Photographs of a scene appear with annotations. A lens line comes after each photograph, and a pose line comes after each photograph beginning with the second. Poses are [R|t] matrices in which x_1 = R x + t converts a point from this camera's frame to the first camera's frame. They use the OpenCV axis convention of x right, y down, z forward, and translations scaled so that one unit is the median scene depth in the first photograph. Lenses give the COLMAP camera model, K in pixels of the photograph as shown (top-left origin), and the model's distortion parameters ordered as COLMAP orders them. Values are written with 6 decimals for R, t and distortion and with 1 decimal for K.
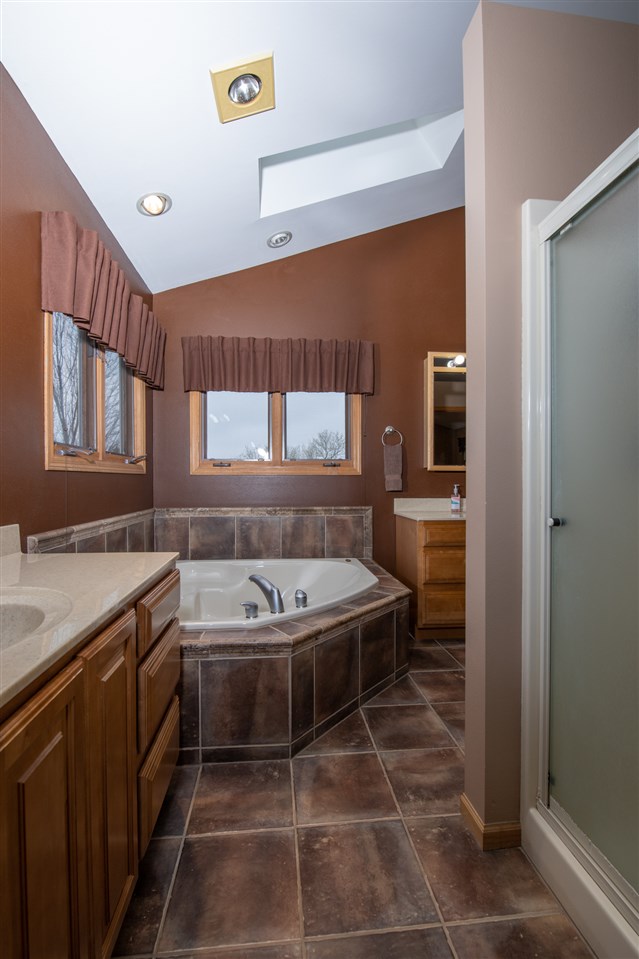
lens RADIAL K [[420.6, 0, 319.5], [0, 420.6, 479.5], [0, 0, 1]] dist [-0.001997, -0.000248]
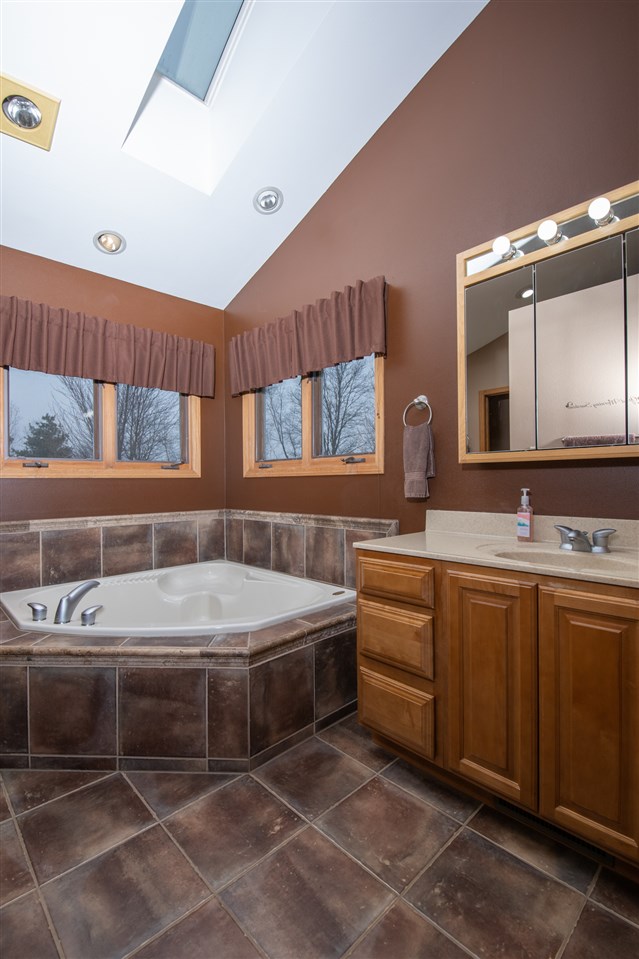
lens RADIAL K [[435.2, 0, 319.5], [0, 435.2, 479.5], [0, 0, 1]] dist [-0.001557, -0.000197]
pose [[0.612656, -0.009401, -0.790294, 0.621647], [0.015474, 0.999880, 0.000102, -0.002755], [0.790198, -0.012292, 0.612728, 0.506032]]
